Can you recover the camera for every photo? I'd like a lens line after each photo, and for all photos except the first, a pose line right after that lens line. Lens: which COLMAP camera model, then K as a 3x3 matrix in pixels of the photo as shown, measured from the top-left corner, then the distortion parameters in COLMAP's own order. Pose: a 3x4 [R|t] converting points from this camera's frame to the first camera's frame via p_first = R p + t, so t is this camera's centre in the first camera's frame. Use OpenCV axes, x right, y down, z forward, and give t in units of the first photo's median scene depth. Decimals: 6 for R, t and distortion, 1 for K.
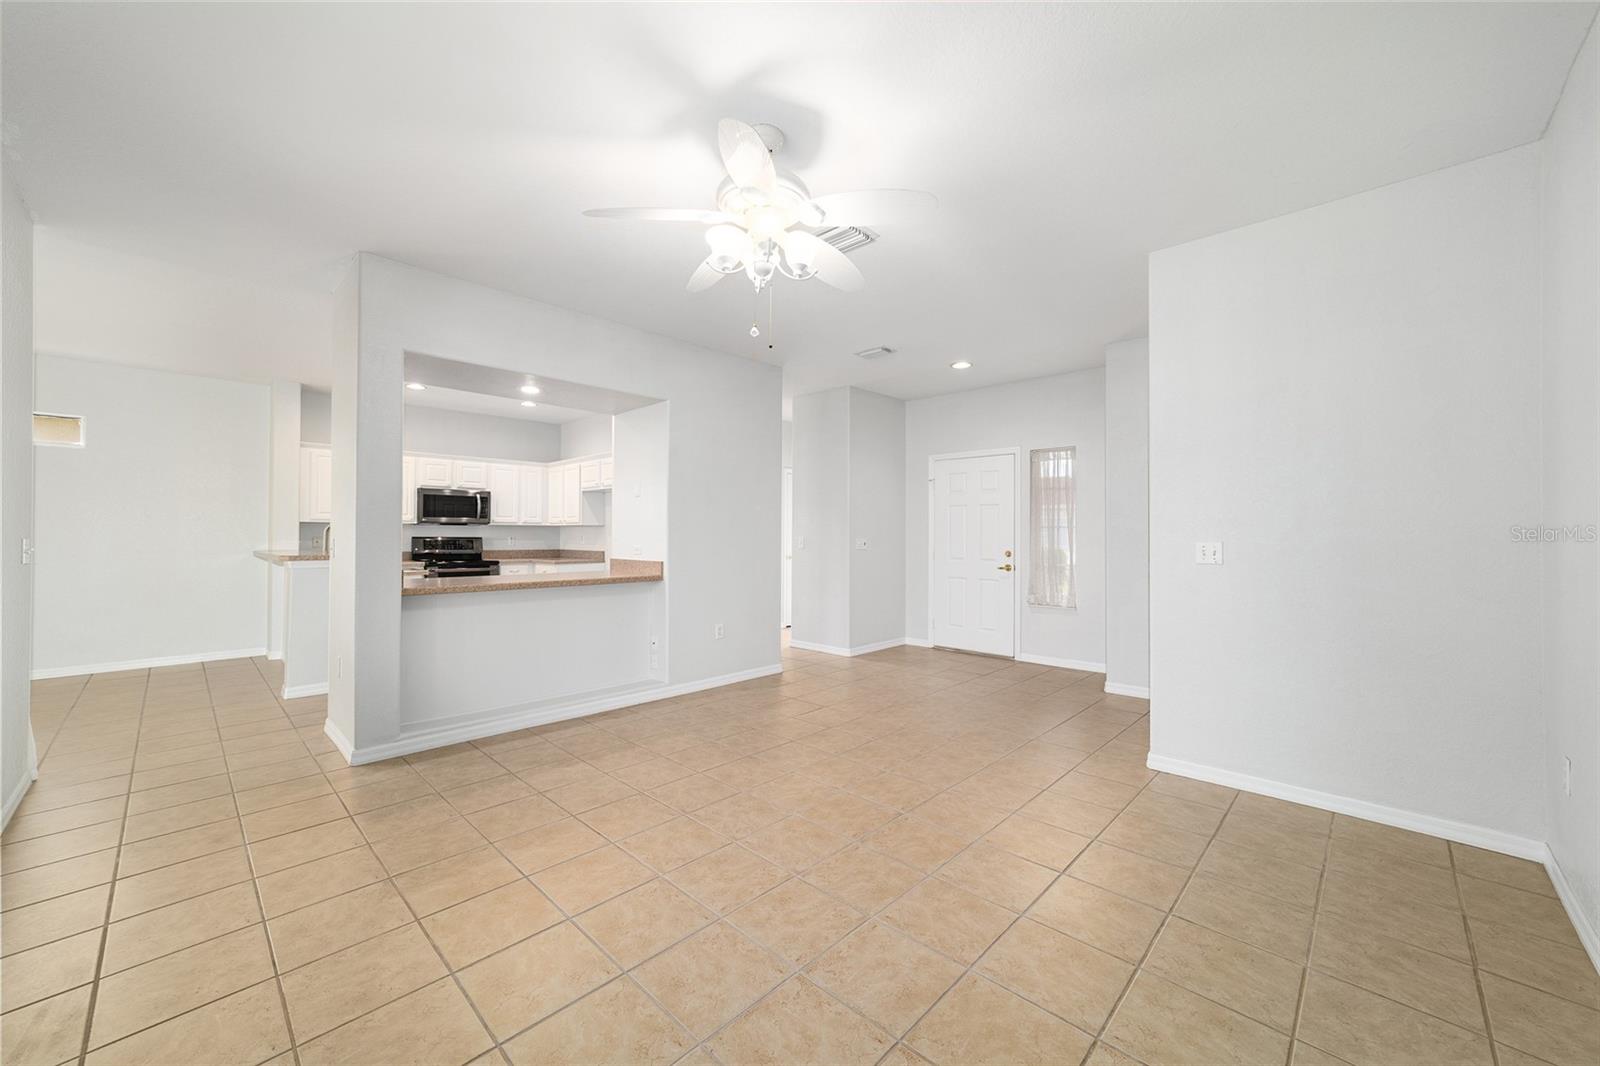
lens RADIAL K [[611.6, 0, 798.1], [0, 611.6, 528.4], [0, 0, 1]] dist [-0.013437, 0.005401]
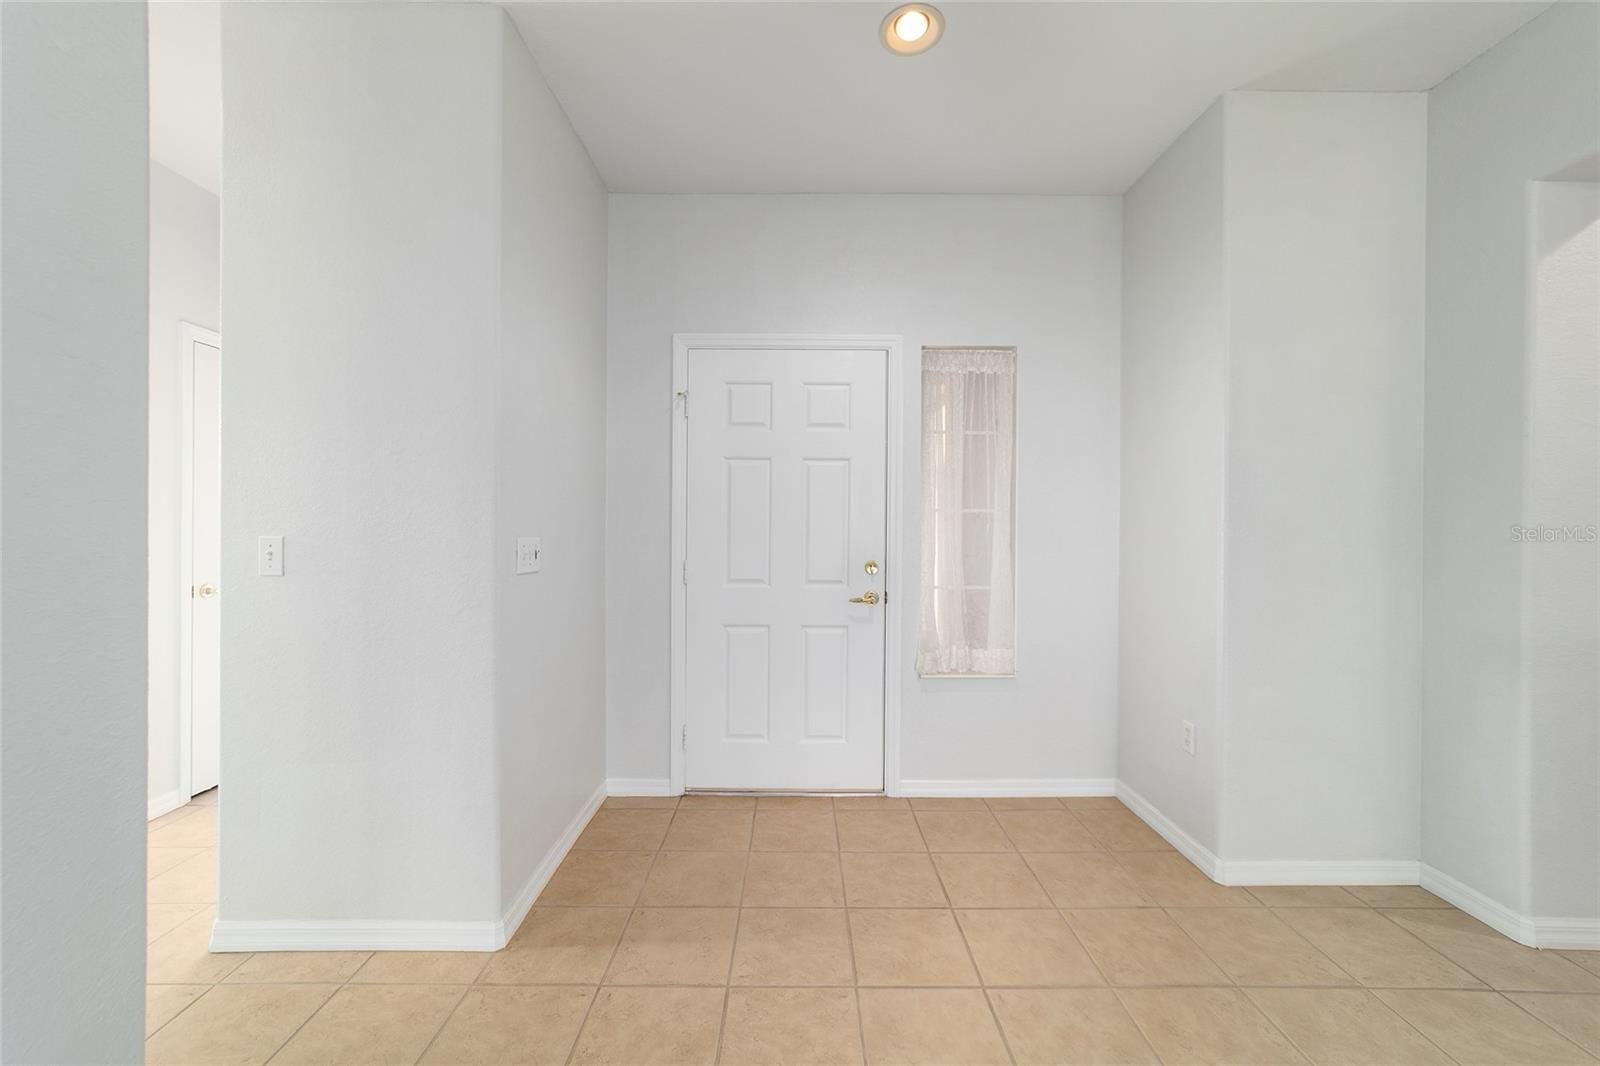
lens RADIAL K [[611.6, 0, 791.2], [0, 611.6, 537.2], [0, 0, 1]] dist [-0.013437, 0.005401]
pose [[0.714089, 0.014517, 0.699905, -0.032059], [-0.020793, 0.999784, 0.000477, 0.027838], [-0.699747, -0.014894, 0.714236, 1.016736]]
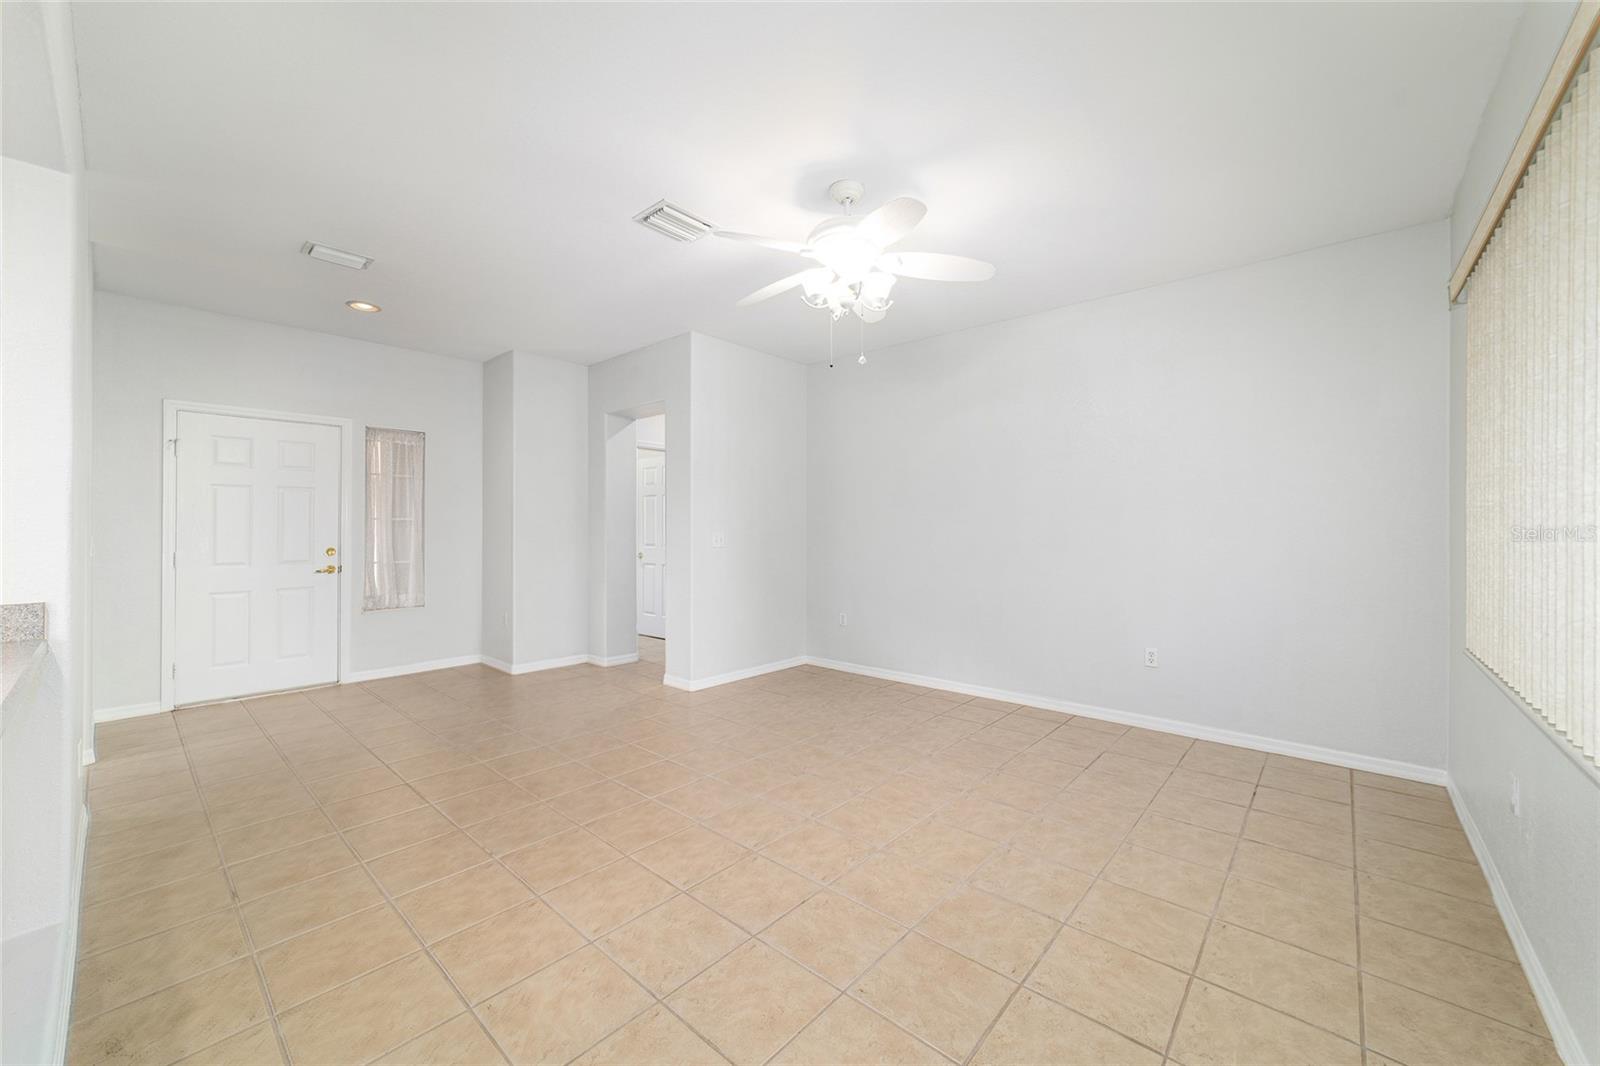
lens RADIAL K [[611.6, 0, 801.0], [0, 611.6, 520.8], [0, 0, 1]] dist [-0.013437, 0.005401]
pose [[-0.044291, 0.013584, 0.998926, -0.663727], [-0.014571, 0.999792, -0.014242, 0.005075], [-0.998912, -0.015186, -0.044084, 0.611086]]
